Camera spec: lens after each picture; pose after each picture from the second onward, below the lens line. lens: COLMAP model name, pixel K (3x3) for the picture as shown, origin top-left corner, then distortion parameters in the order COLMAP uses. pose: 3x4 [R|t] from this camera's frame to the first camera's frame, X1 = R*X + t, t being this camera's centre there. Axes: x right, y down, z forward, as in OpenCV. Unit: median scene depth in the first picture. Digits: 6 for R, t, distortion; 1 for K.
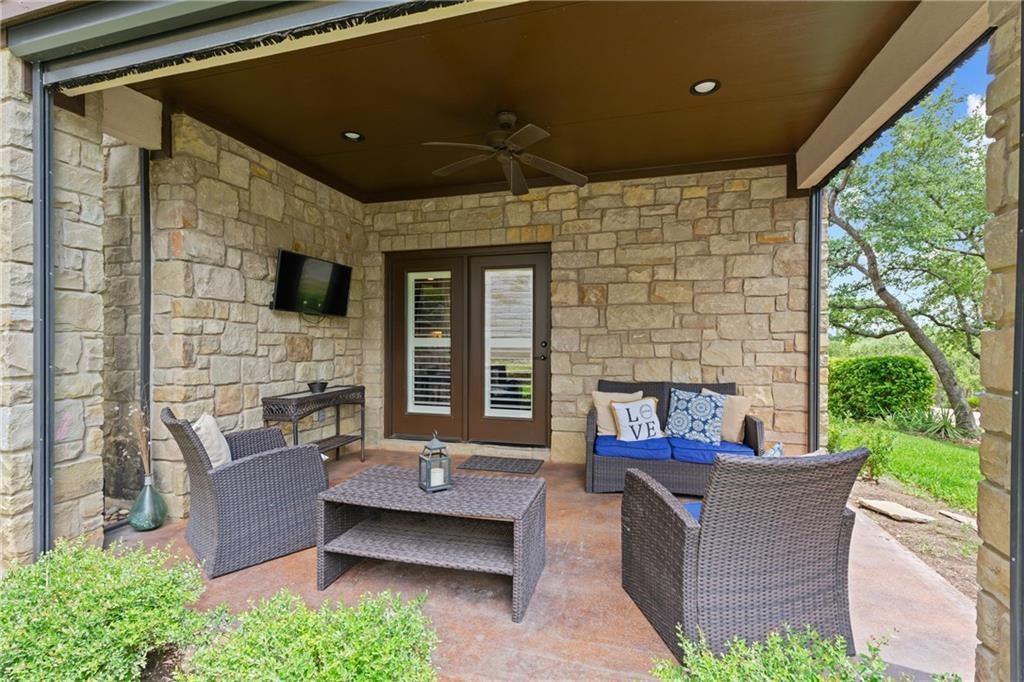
lens RADIAL K [[460.9, 0, 513.7], [0, 460.9, 340.4], [0, 0, 1]] dist [-0.001599, -0.001134]
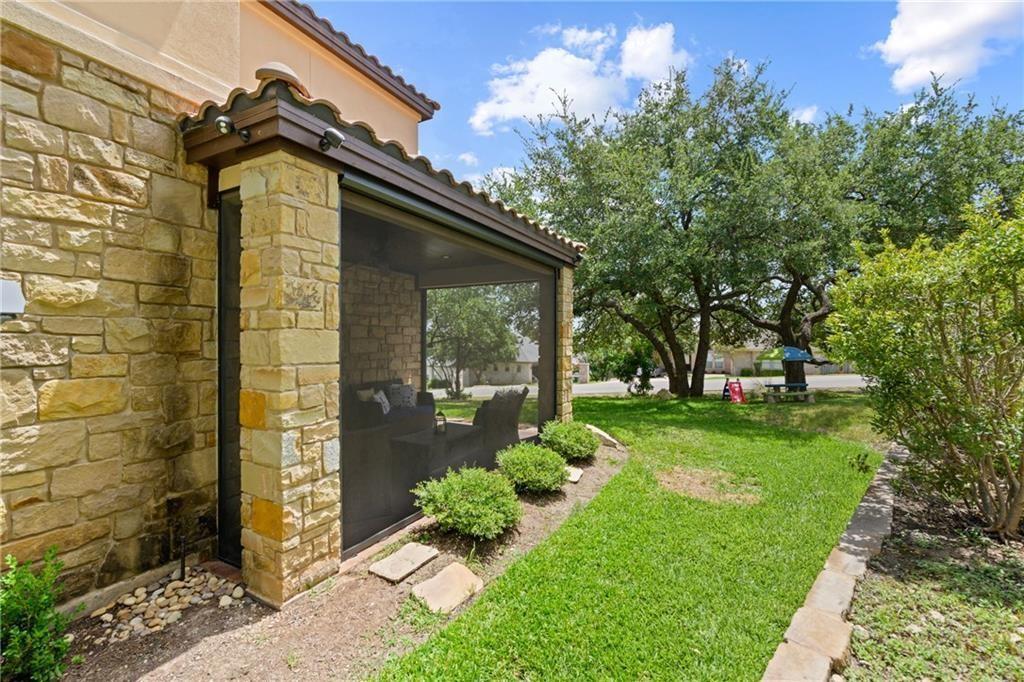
lens RADIAL K [[444.6, 0, 511.9], [0, 444.6, 340.1], [0, 0, 1]] dist [-0.001887, -0.000009]
pose [[0.192516, -0.006575, 0.981272, -1.269989], [-0.000247, 0.999977, 0.006748, -0.084724], [-0.981294, -0.001541, 0.192510, 0.142288]]
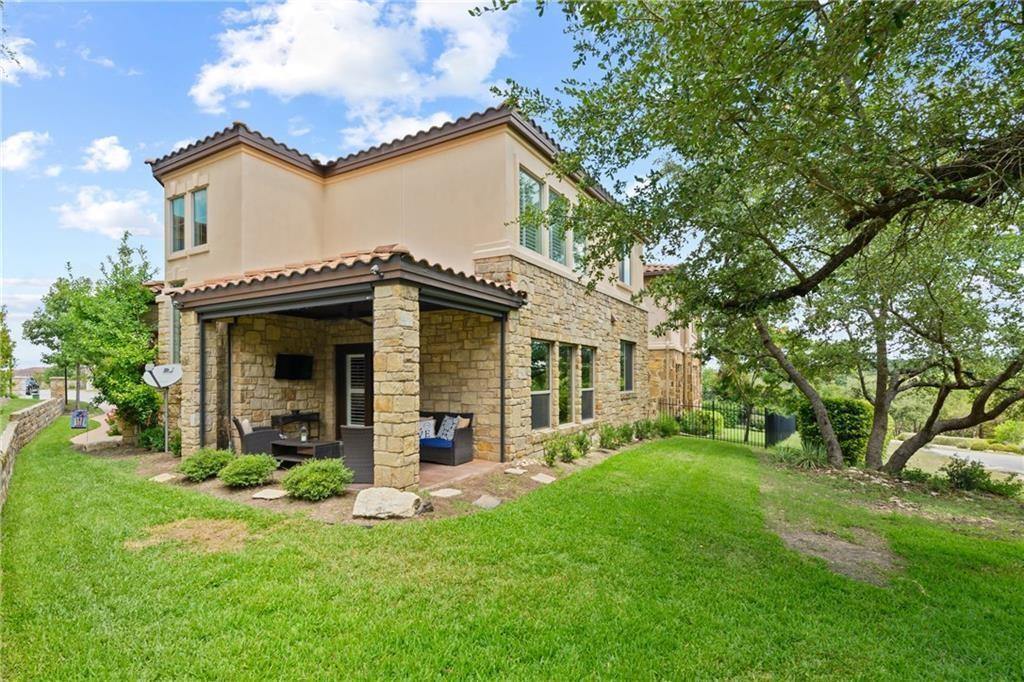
lens RADIAL K [[497.2, 0, 442.7], [0, 497.2, 374.1], [0, 0, 1]] dist [-0.004860, -0.000118]
pose [[0.955372, -0.008683, -0.295276, 0.951056], [0.006810, 0.999950, -0.007370, -0.059648], [0.295325, 0.005030, 0.955384, -1.071822]]
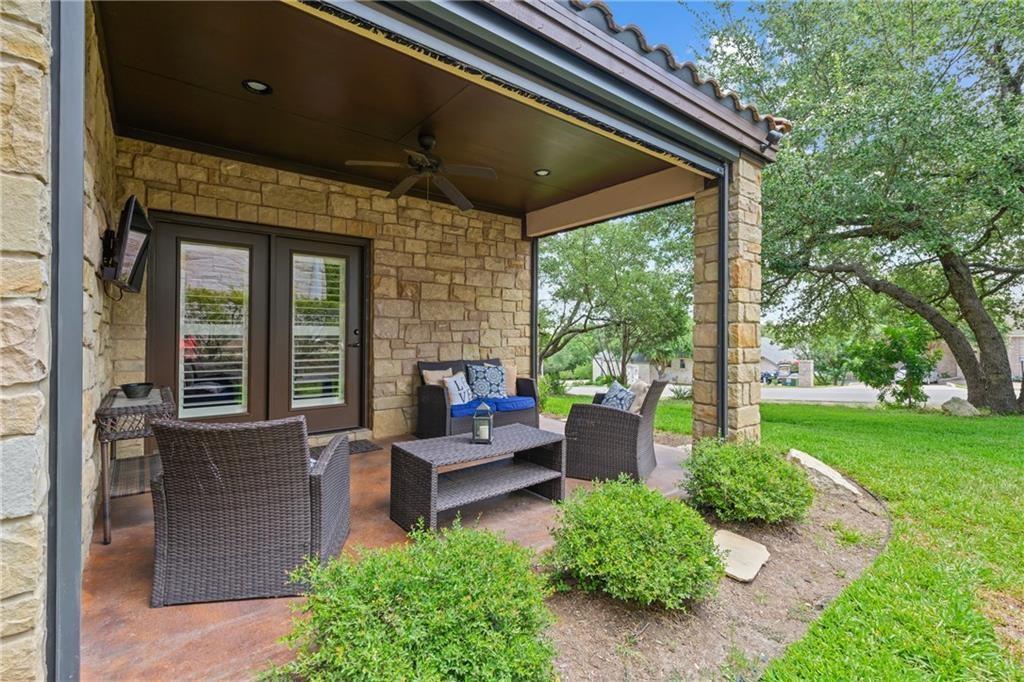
lens RADIAL K [[460.9, 0, 501.9], [0, 460.9, 328.4], [0, 0, 1]] dist [-0.001599, -0.001134]
pose [[0.583079, 0.009591, 0.812359, -0.684423], [-0.004894, 0.999954, -0.008293, 0.008307], [-0.812401, 0.000860, 0.583099, 0.118930]]
